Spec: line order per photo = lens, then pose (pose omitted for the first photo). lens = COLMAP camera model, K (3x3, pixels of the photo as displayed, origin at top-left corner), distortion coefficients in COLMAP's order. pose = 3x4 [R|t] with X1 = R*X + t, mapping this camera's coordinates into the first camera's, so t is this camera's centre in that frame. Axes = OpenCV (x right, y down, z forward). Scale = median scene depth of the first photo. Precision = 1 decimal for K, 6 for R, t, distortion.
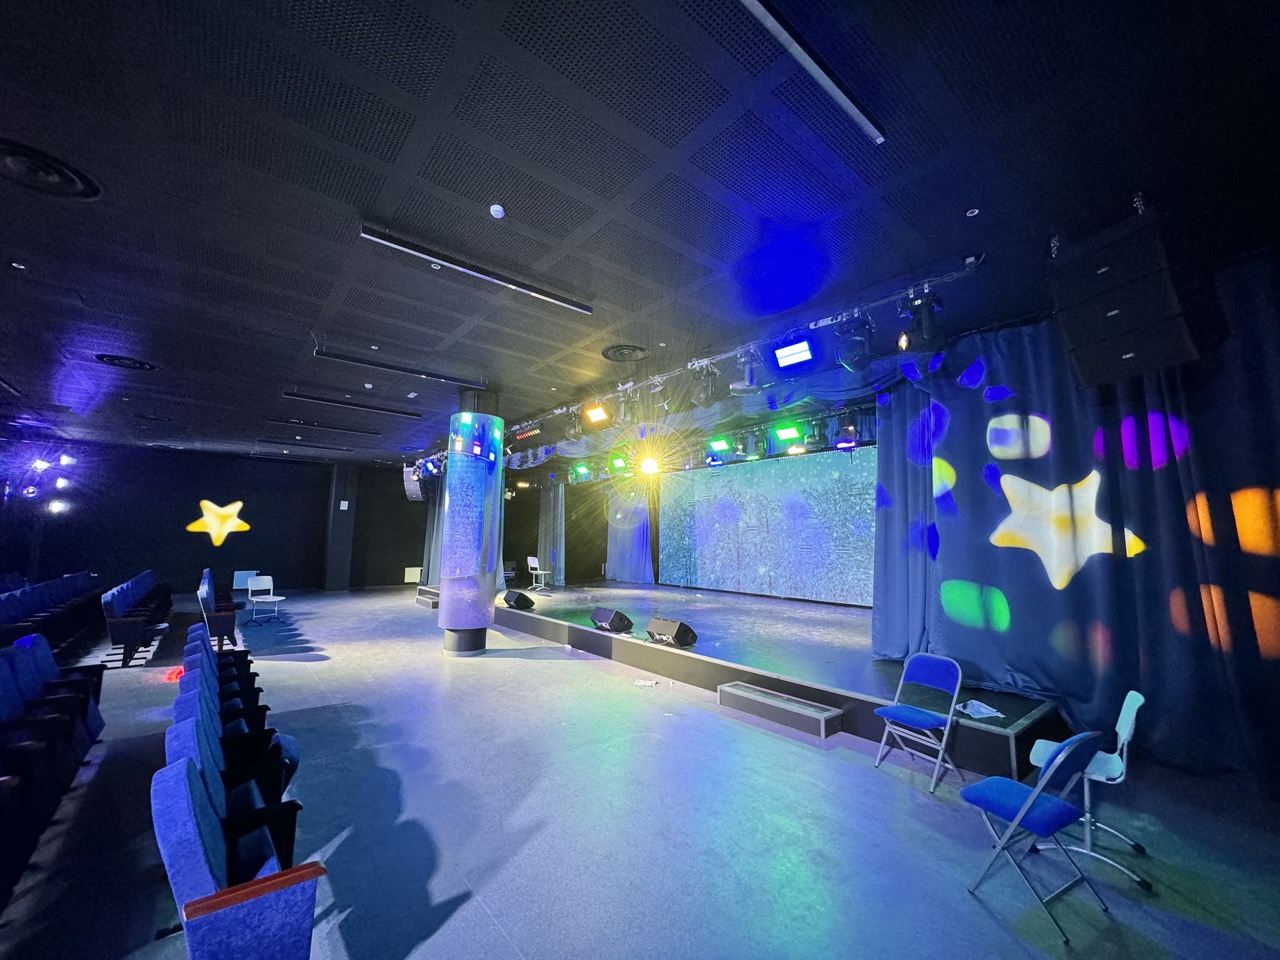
lens RADIAL K [[512.0, 0, 639.2], [0, 512.0, 481.5], [0, 0, 1]] dist [-0.003878, 0.000994]
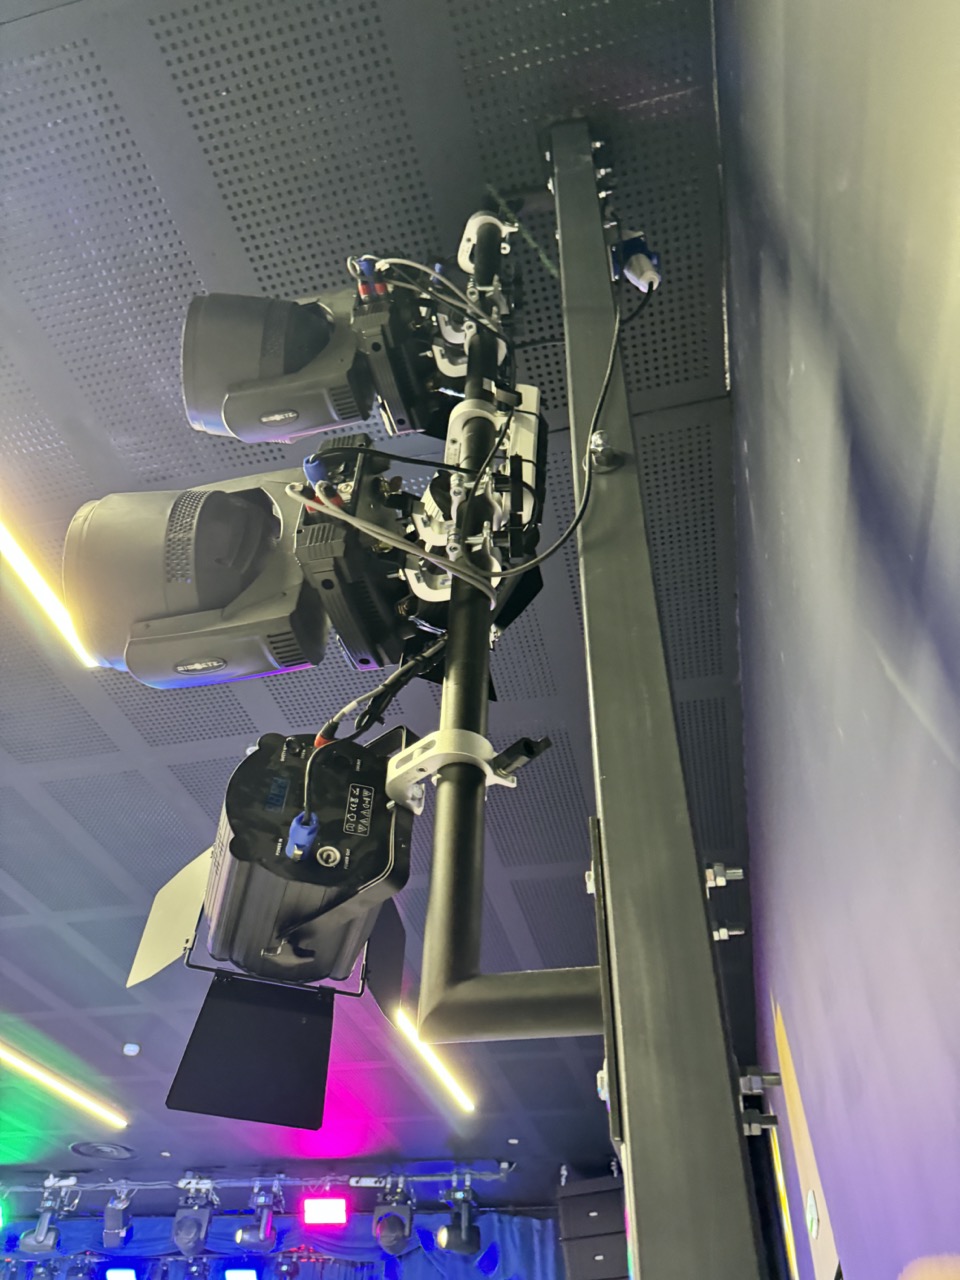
lens RADIAL K [[897.1, 0, 483.6], [0, 897.1, 646.6], [0, 0, 1]] dist [0.065046, -0.074781]
pose [[0.795487, 0.419143, 0.437630, -0.475615], [-0.087027, 0.793731, -0.602011, -0.089084], [-0.599689, 0.440806, 0.667879, -0.517162]]
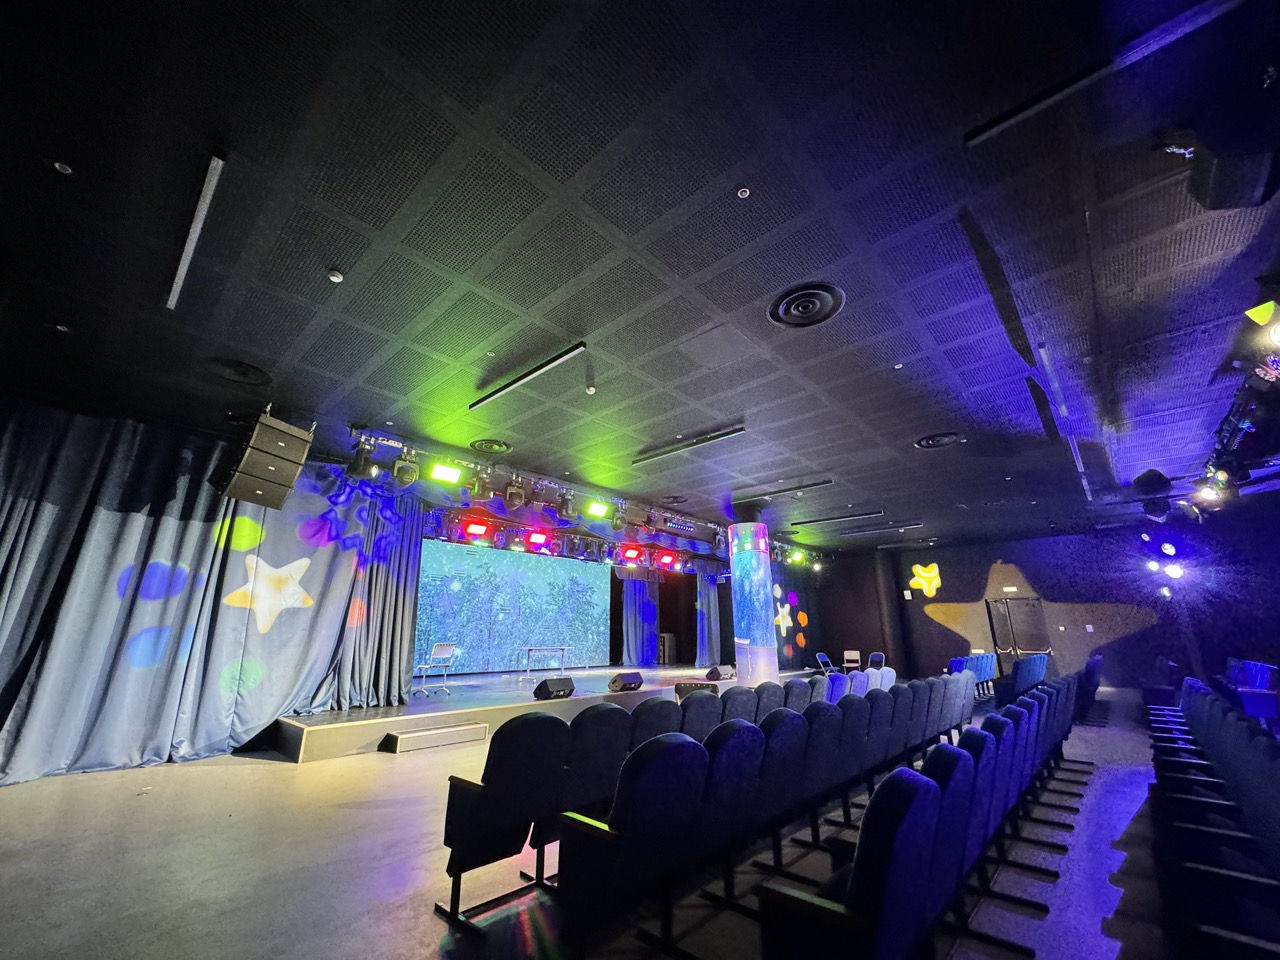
lens RADIAL K [[512.0, 0, 640.4], [0, 512.0, 482.8], [0, 0, 1]] dist [-0.003878, 0.000994]
pose [[-0.127220, 0.269393, 0.954590, -2.127467], [-0.116814, 0.951643, -0.284129, 0.245033], [-0.984972, -0.147656, -0.089599, 1.885419]]
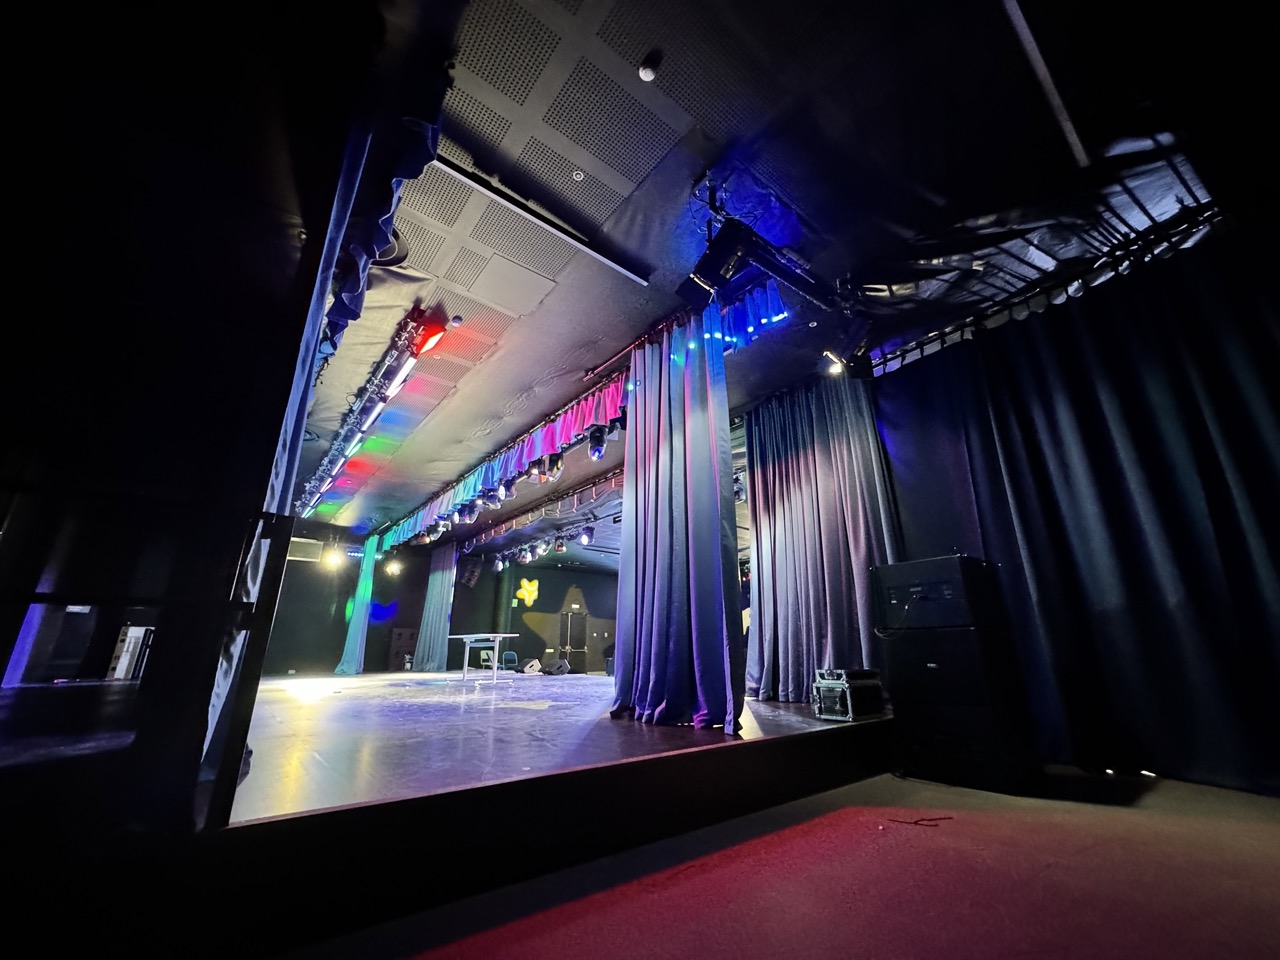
lens RADIAL K [[512.0, 0, 646.3], [0, 512.0, 490.6], [0, 0, 1]] dist [-0.003878, 0.000994]
pose [[-0.999741, -0.010692, 0.020110, -0.455580], [-0.017999, 0.911919, -0.409976, 0.525076], [-0.013955, -0.410231, -0.911875, 3.320320]]
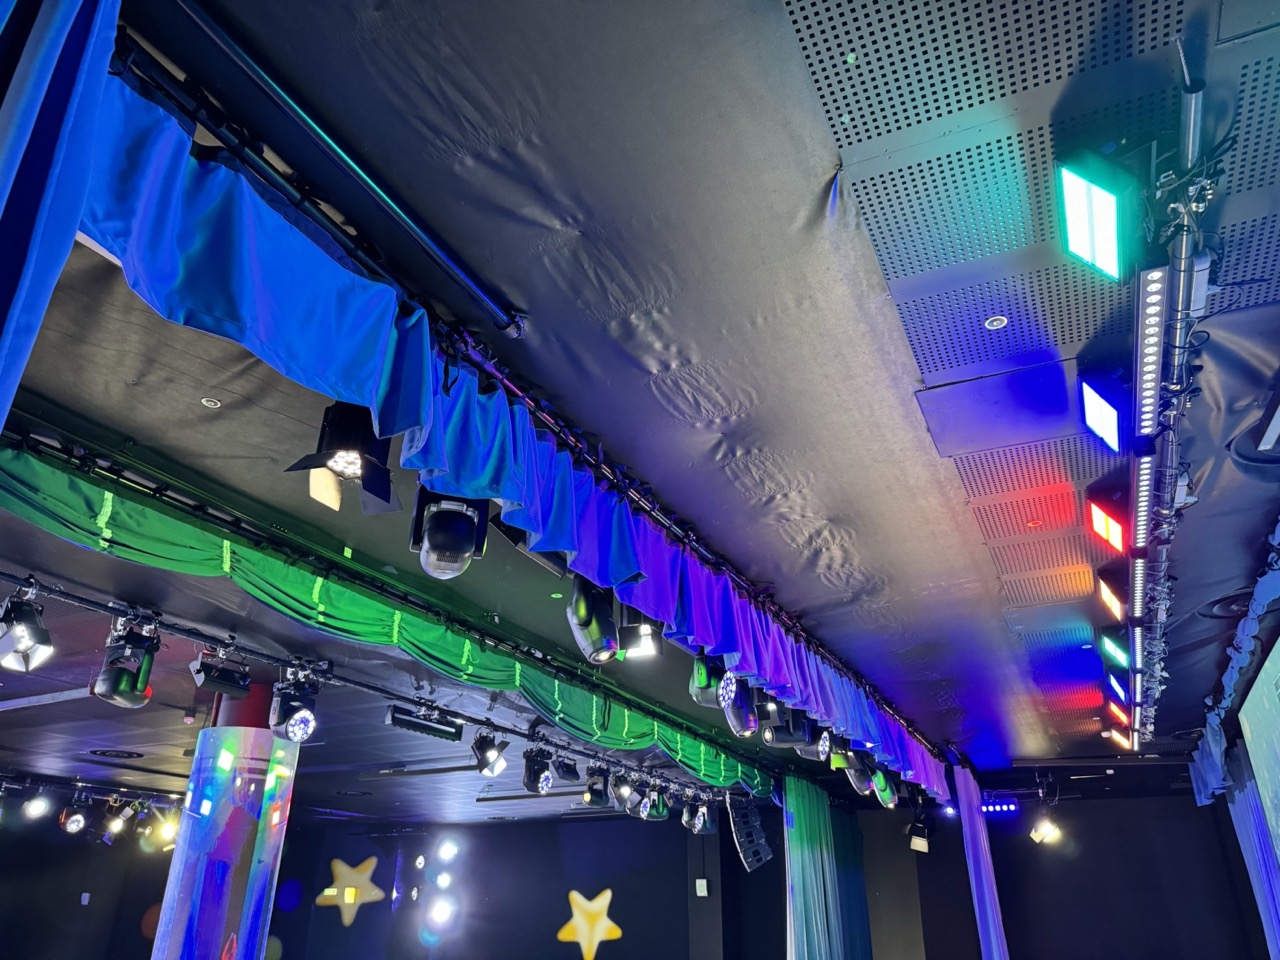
lens RADIAL K [[897.1, 0, 648.2], [0, 897.1, 483.4], [0, 0, 1]] dist [0.065046, -0.074781]
pose [[0.417598, -0.408236, -0.811761, 1.012118], [0.108795, 0.909425, -0.401384, 0.092823], [0.902095, 0.079301, 0.424188, 1.263009]]
